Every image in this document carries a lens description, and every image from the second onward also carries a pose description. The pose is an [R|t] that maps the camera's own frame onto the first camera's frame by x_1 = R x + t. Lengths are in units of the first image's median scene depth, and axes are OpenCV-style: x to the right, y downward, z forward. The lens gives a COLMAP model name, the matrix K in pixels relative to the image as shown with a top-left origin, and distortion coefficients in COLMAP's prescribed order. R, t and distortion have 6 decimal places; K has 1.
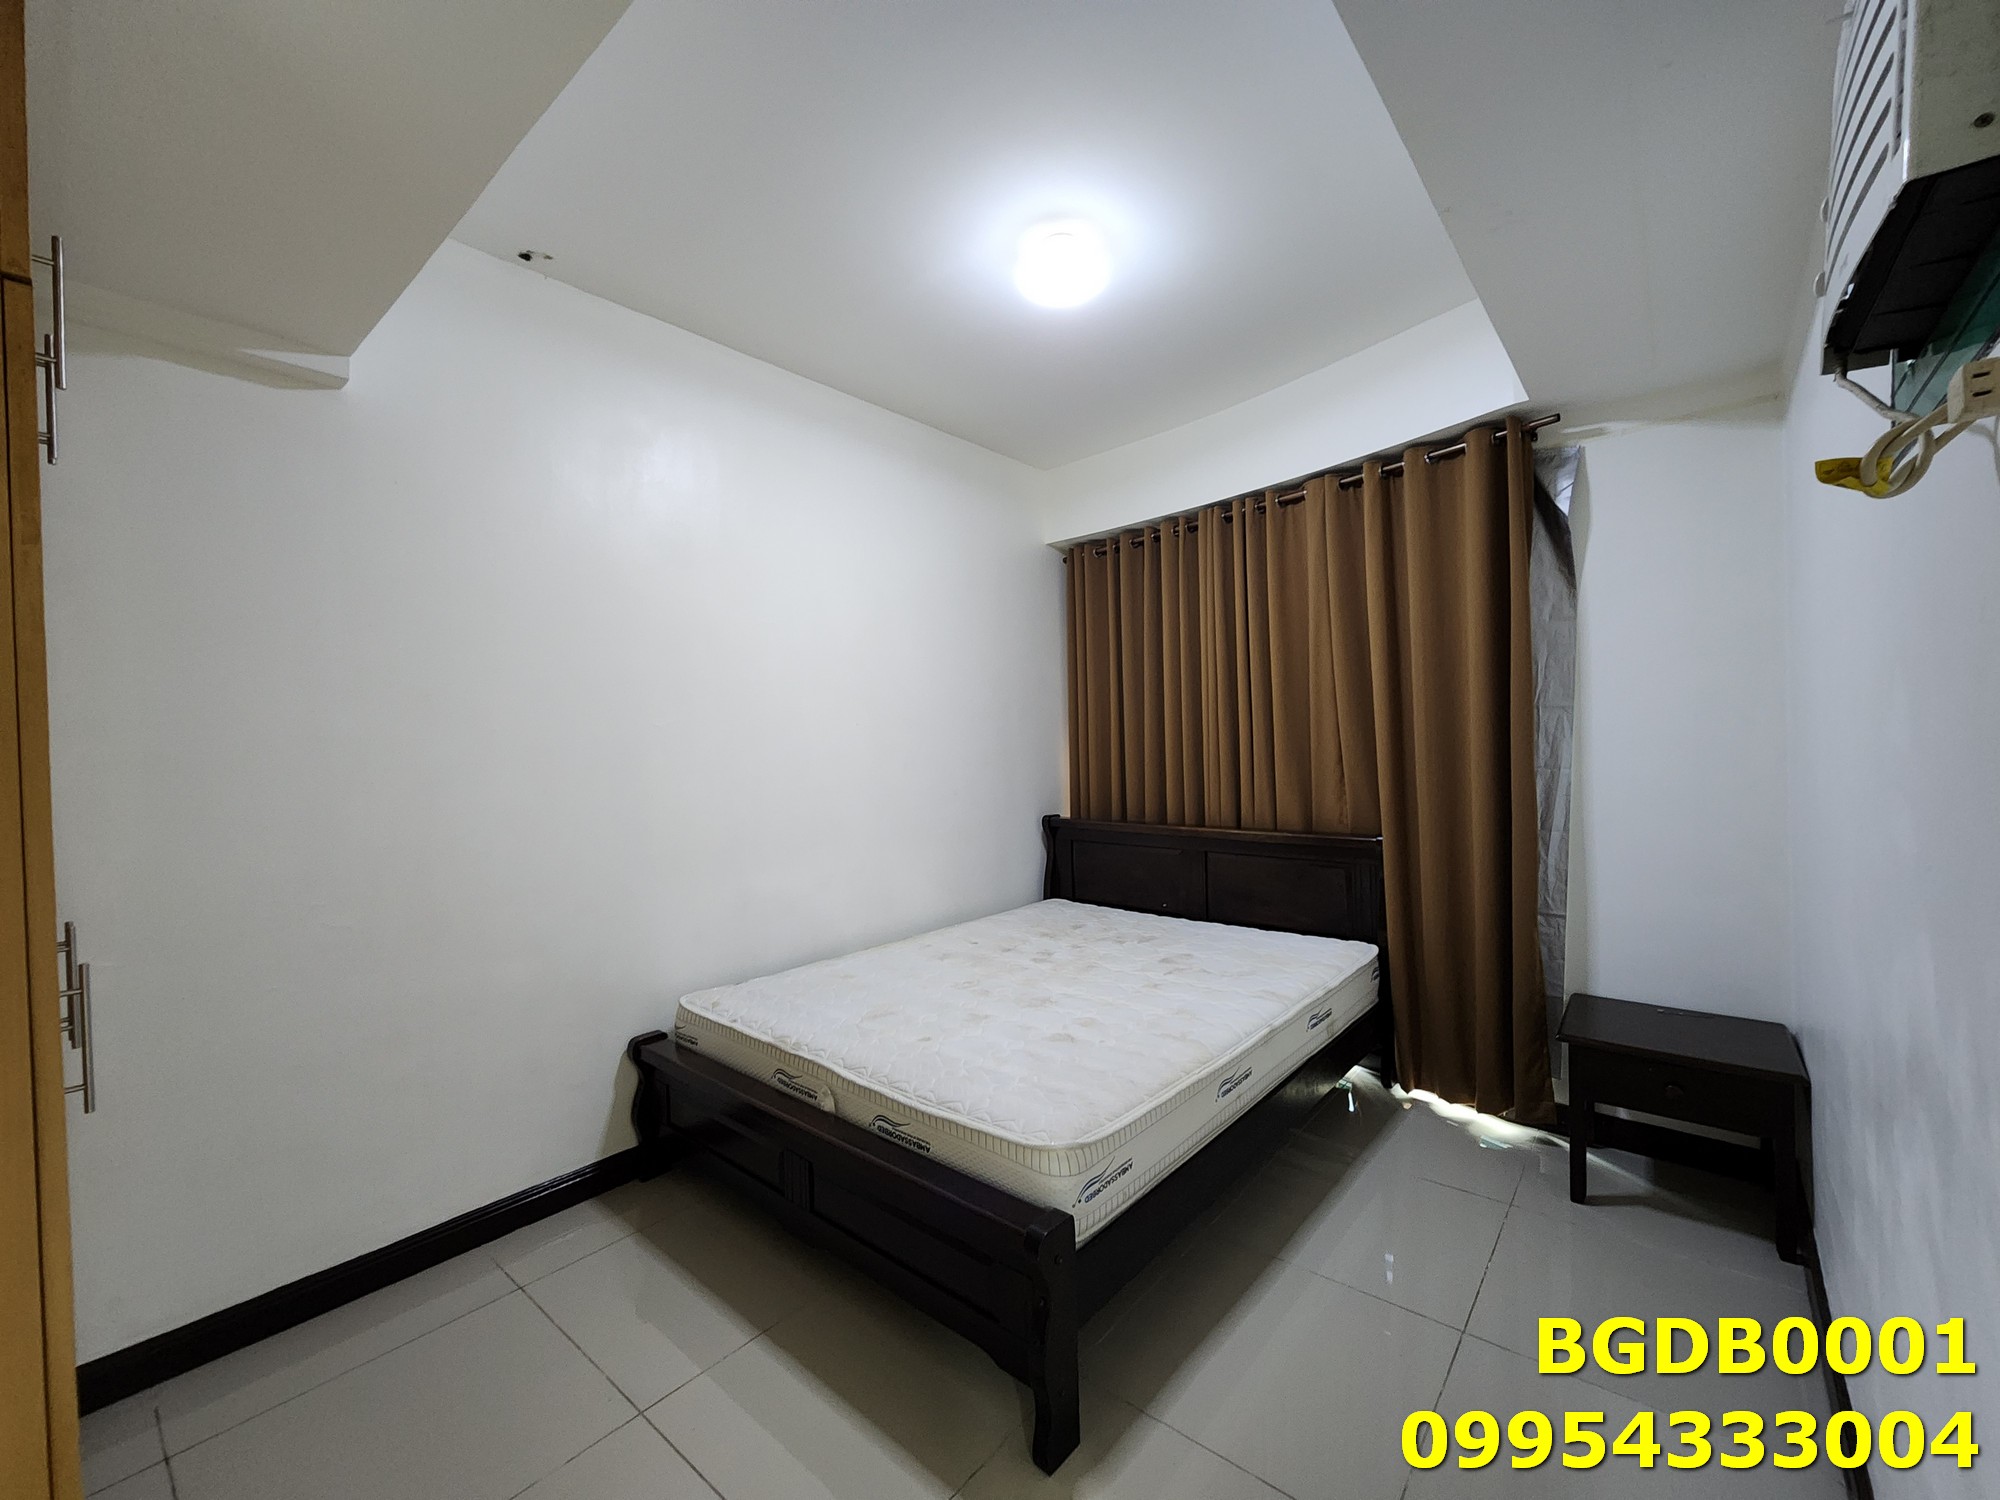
lens RADIAL K [[823.9, 0, 1016.1], [0, 823.9, 747.1], [0, 0, 1]] dist [-0.004807, 0.002920]
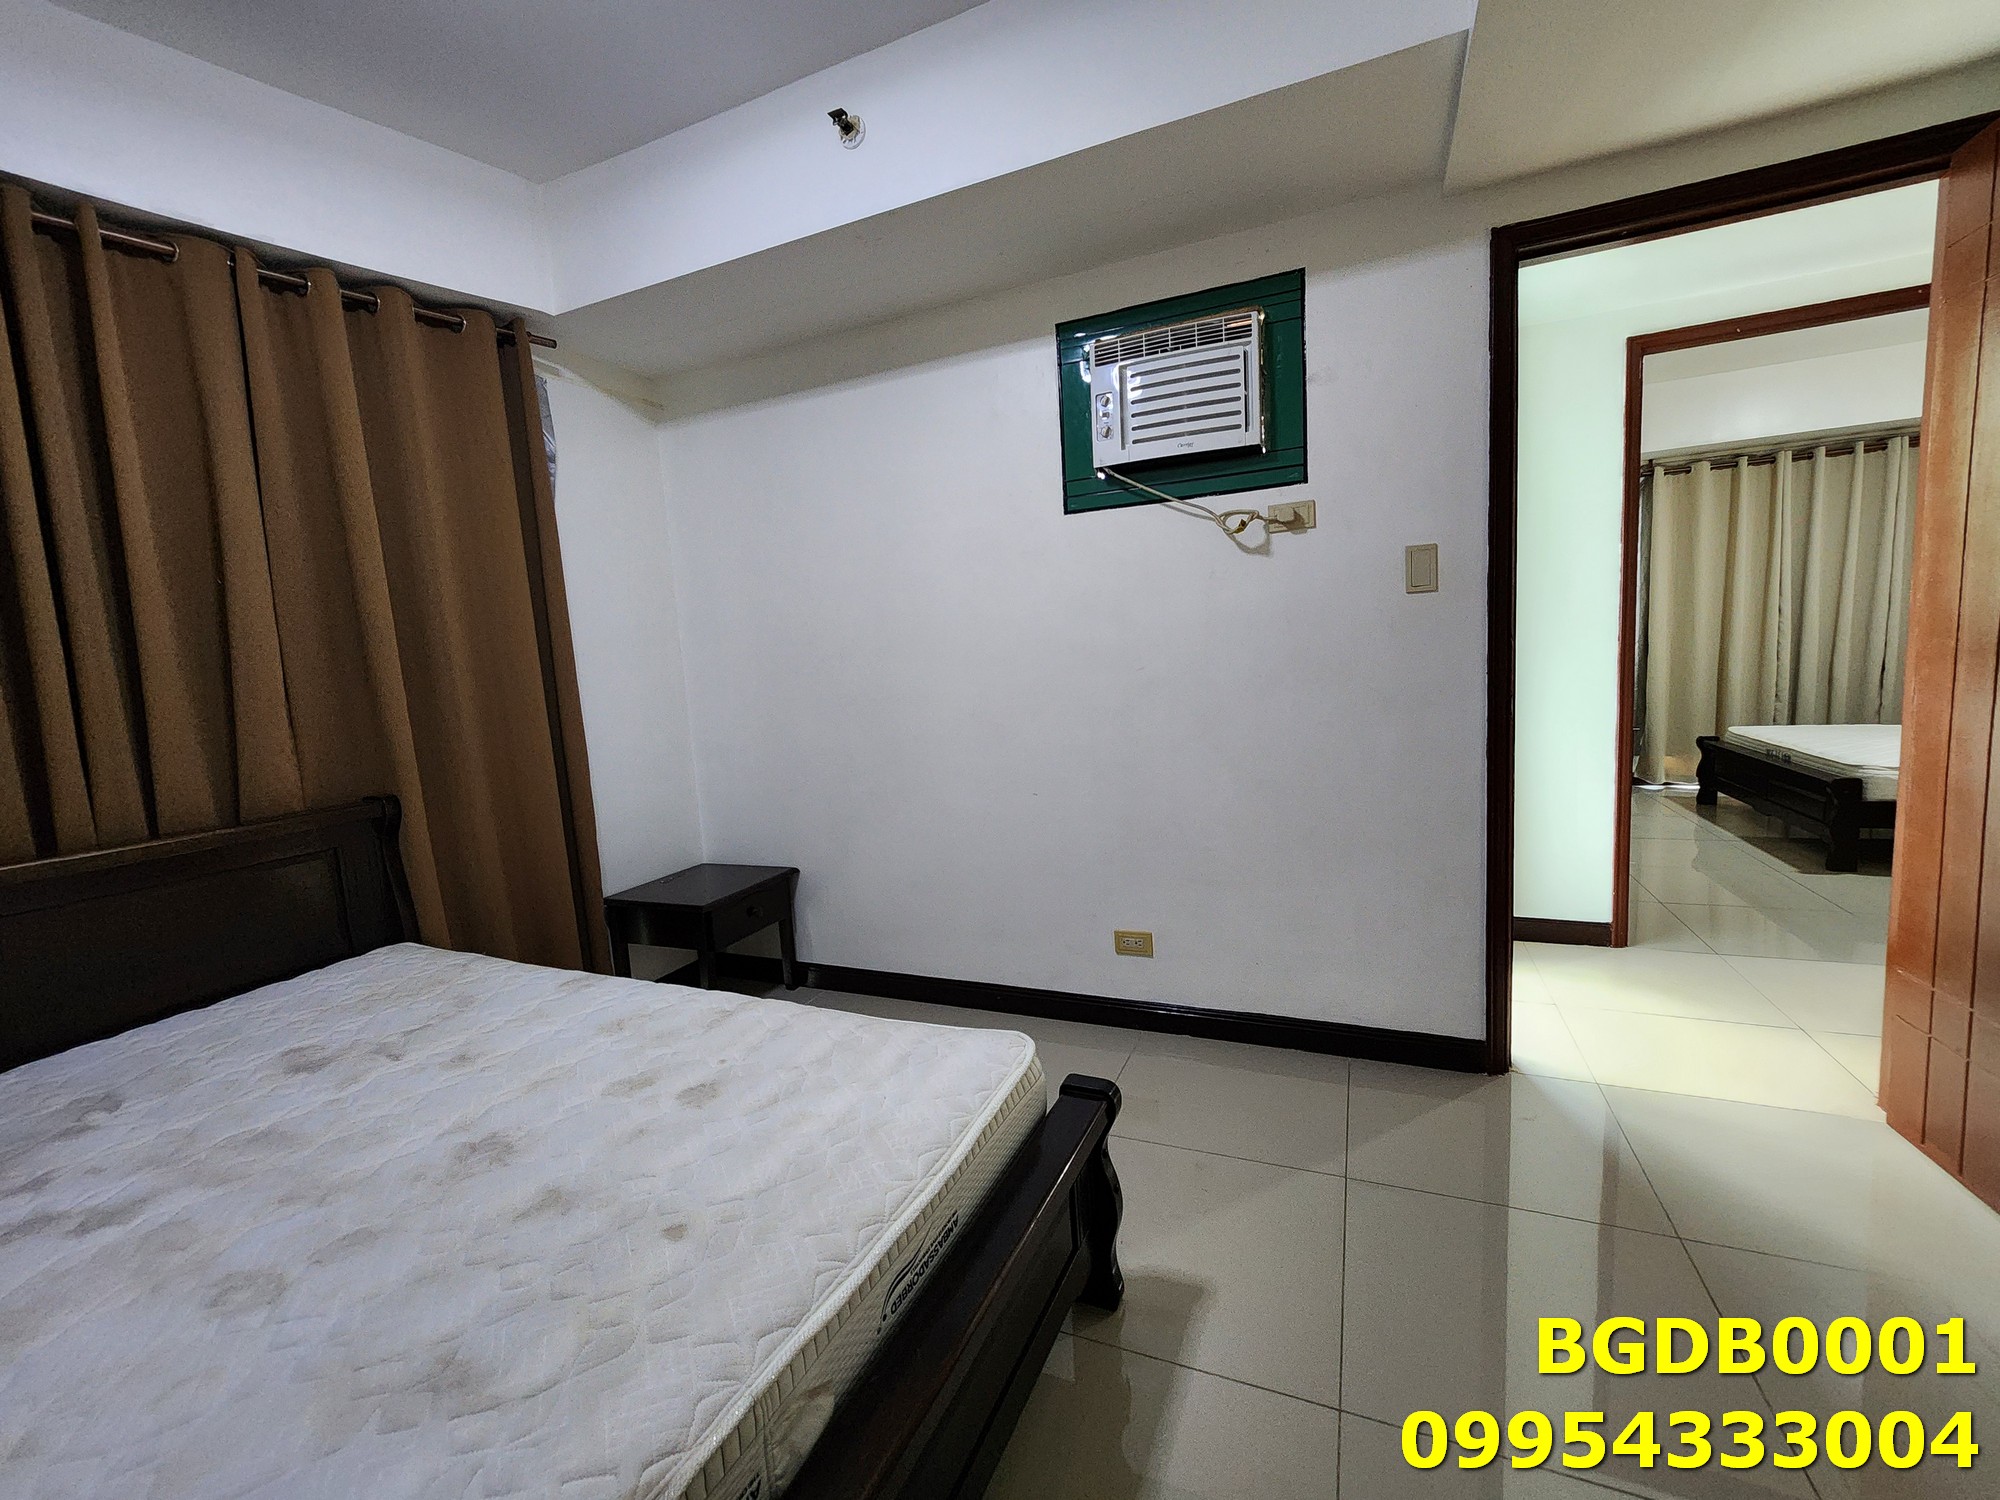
lens RADIAL K [[823.9, 0, 1016.1], [0, 823.9, 747.1], [0, 0, 1]] dist [-0.004807, 0.002920]
pose [[-0.286878, -0.069449, 0.955446, -0.450237], [0.074078, 0.992774, 0.094405, 0.036004], [-0.955099, 0.097860, -0.279661, 0.690256]]
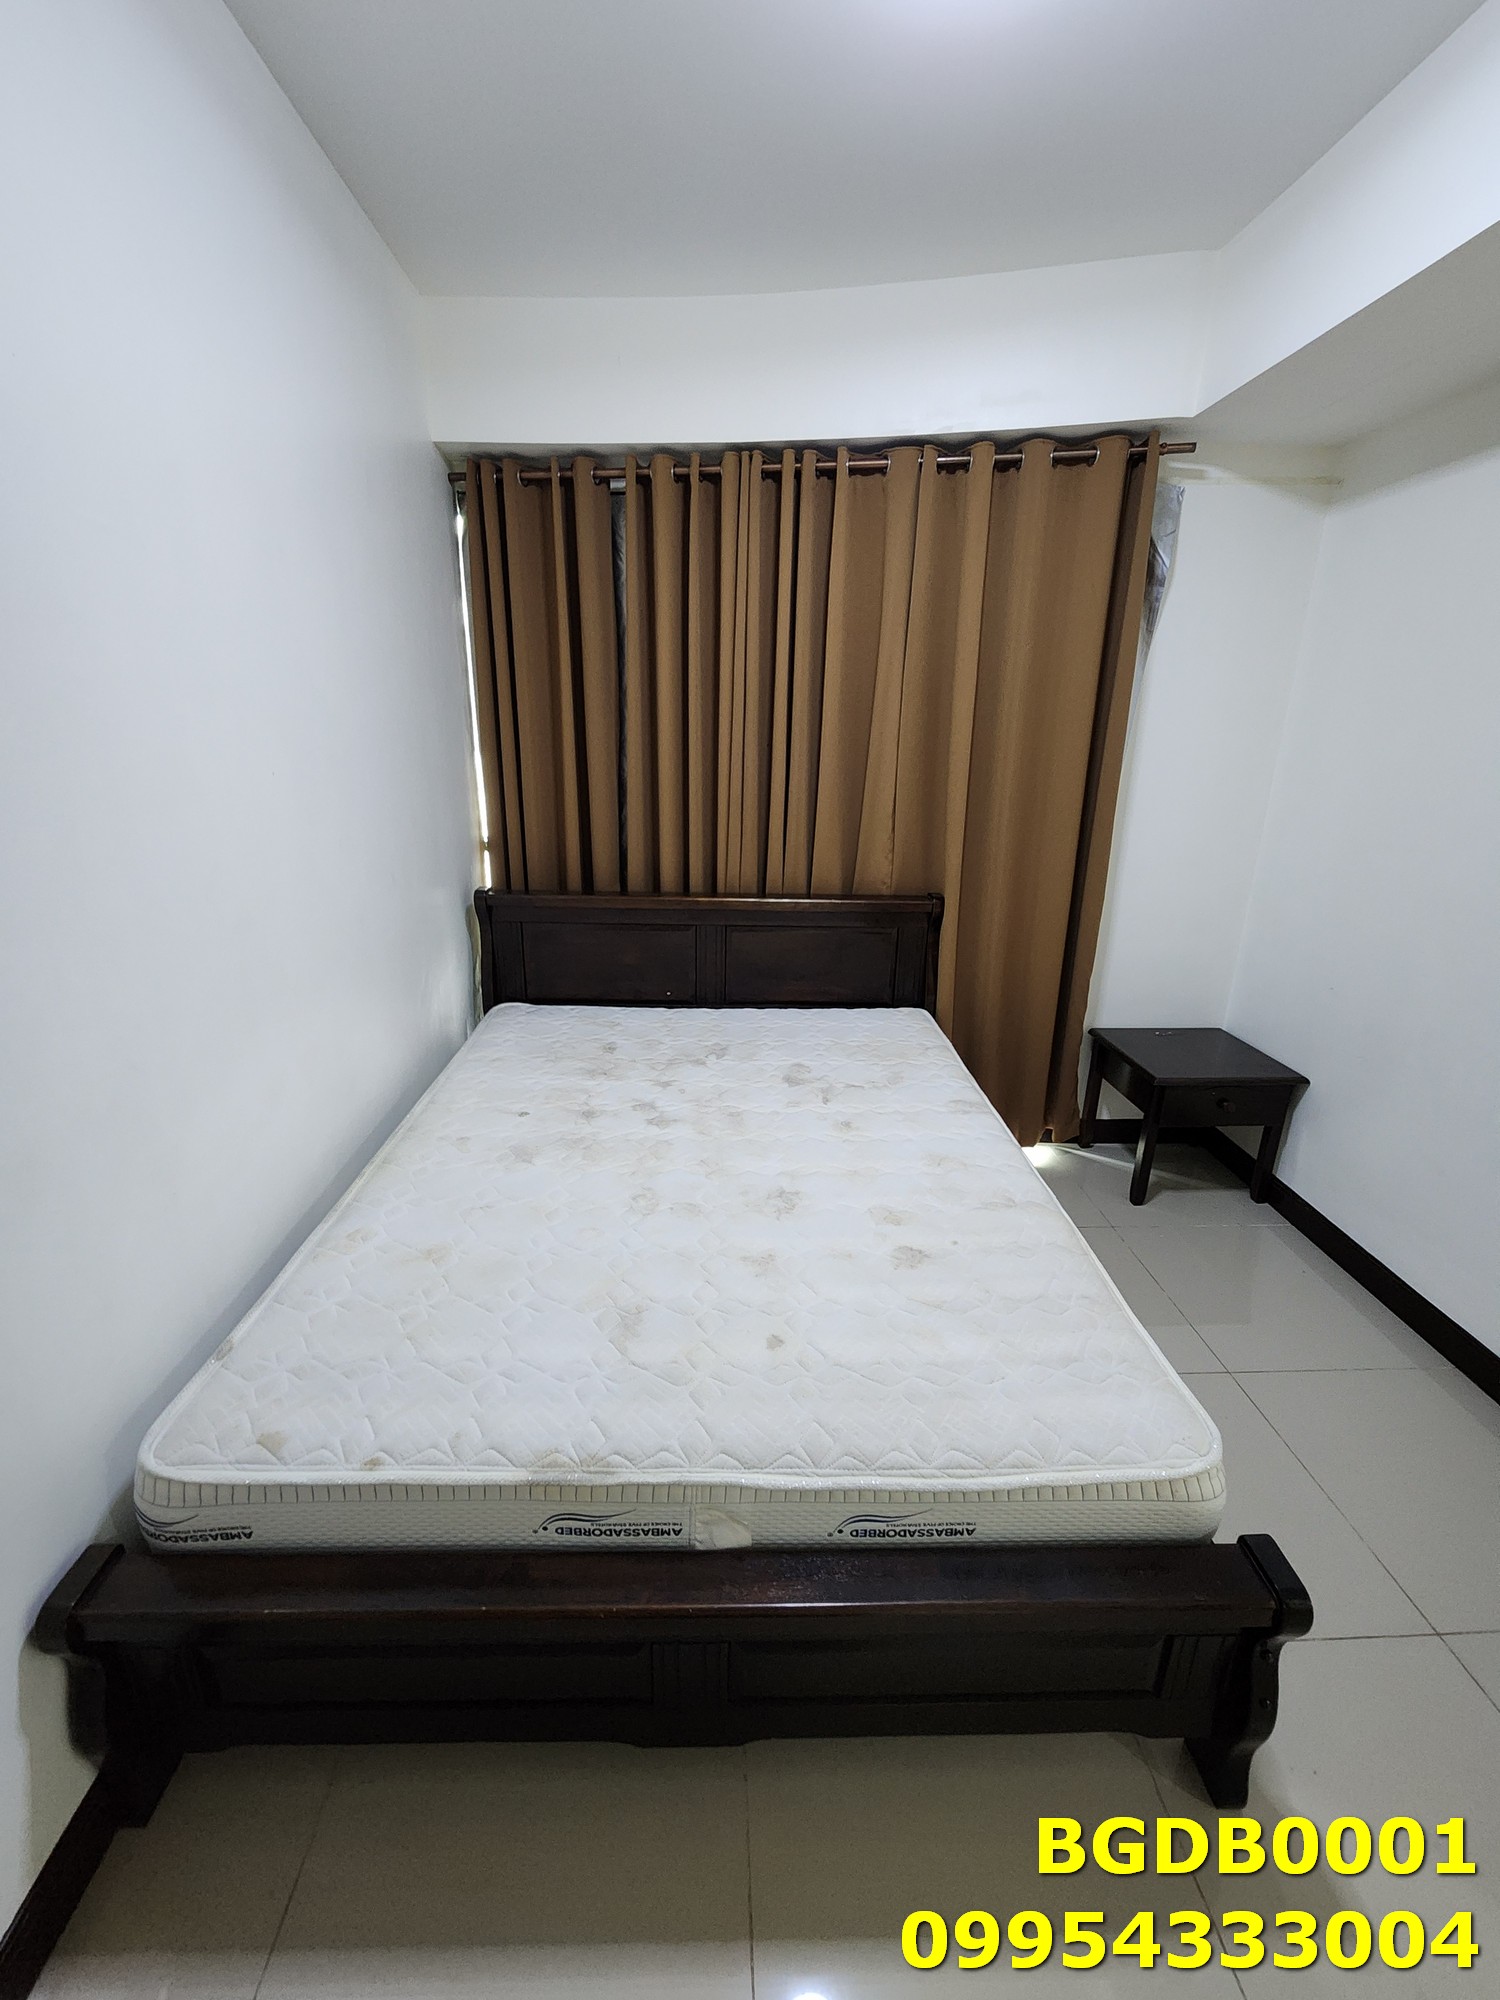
lens RADIAL K [[825.5, 0, 746.6], [0, 825.5, 985.0], [0, 0, 1]] dist [-0.006680, 0.000129]
pose [[0.742051, -0.169373, 0.648593, -0.363840], [-0.027173, 0.959158, 0.281562, -0.058993], [-0.669793, -0.226557, 0.707142, 0.477861]]
